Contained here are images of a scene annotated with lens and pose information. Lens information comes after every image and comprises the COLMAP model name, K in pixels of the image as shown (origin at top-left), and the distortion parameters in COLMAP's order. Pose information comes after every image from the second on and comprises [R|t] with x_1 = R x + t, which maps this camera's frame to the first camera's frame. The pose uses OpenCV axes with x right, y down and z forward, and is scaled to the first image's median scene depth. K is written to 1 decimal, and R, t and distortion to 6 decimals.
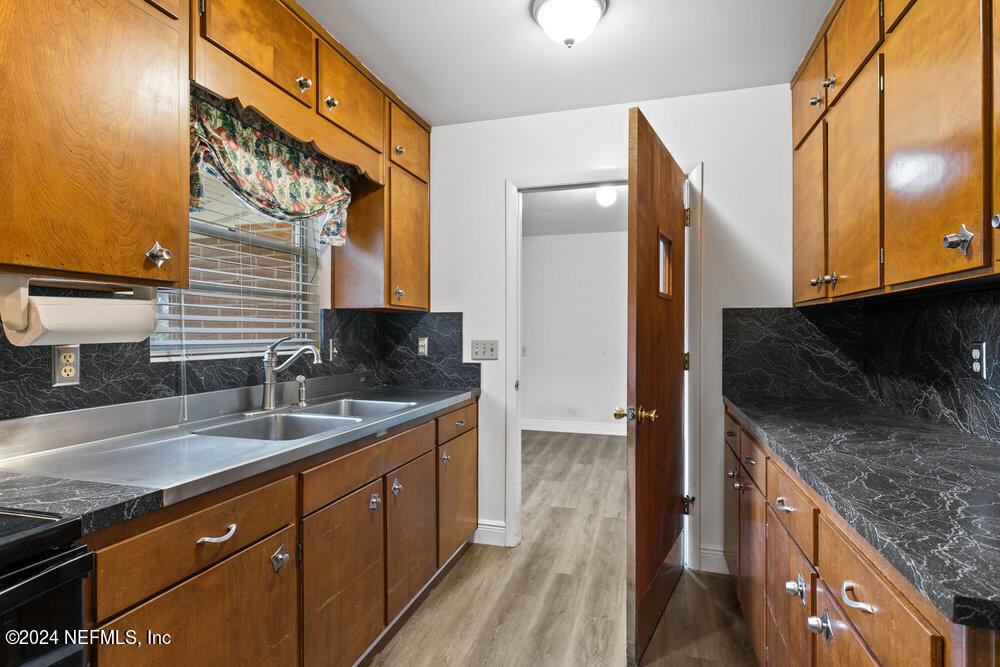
lens RADIAL K [[500.9, 0, 500.8], [0, 500.9, 334.9], [0, 0, 1]] dist [-0.001018, 0.000518]
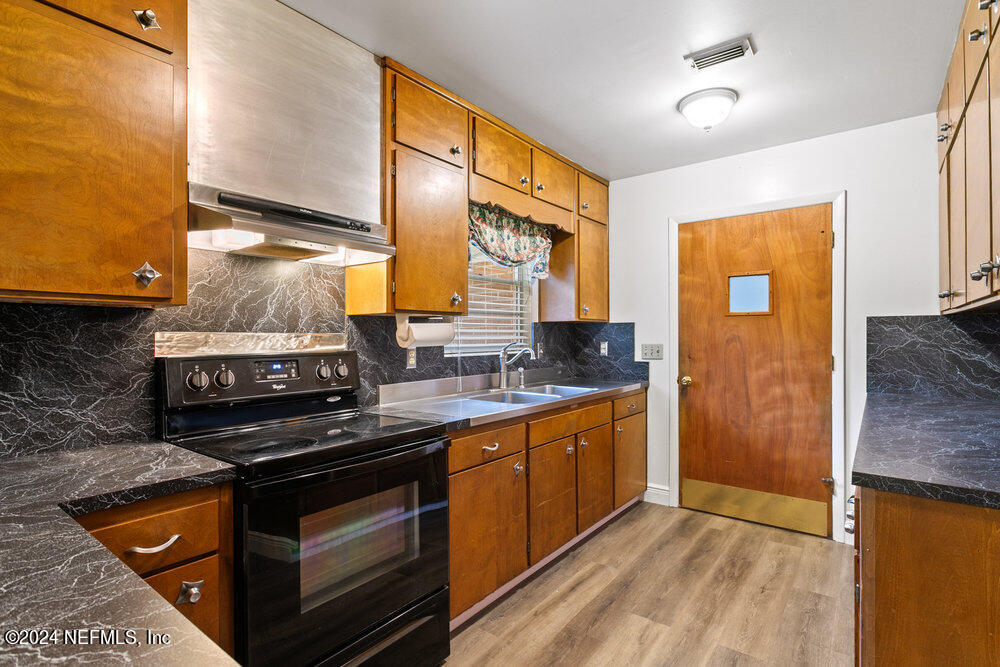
lens RADIAL K [[500.9, 0, 500.8], [0, 500.9, 334.9], [0, 0, 1]] dist [-0.001018, 0.000518]
pose [[0.931664, -0.004944, -0.363288, 0.093578], [0.003170, 0.999980, -0.005481, -0.009254], [0.363307, 0.003955, 0.931661, -0.430999]]
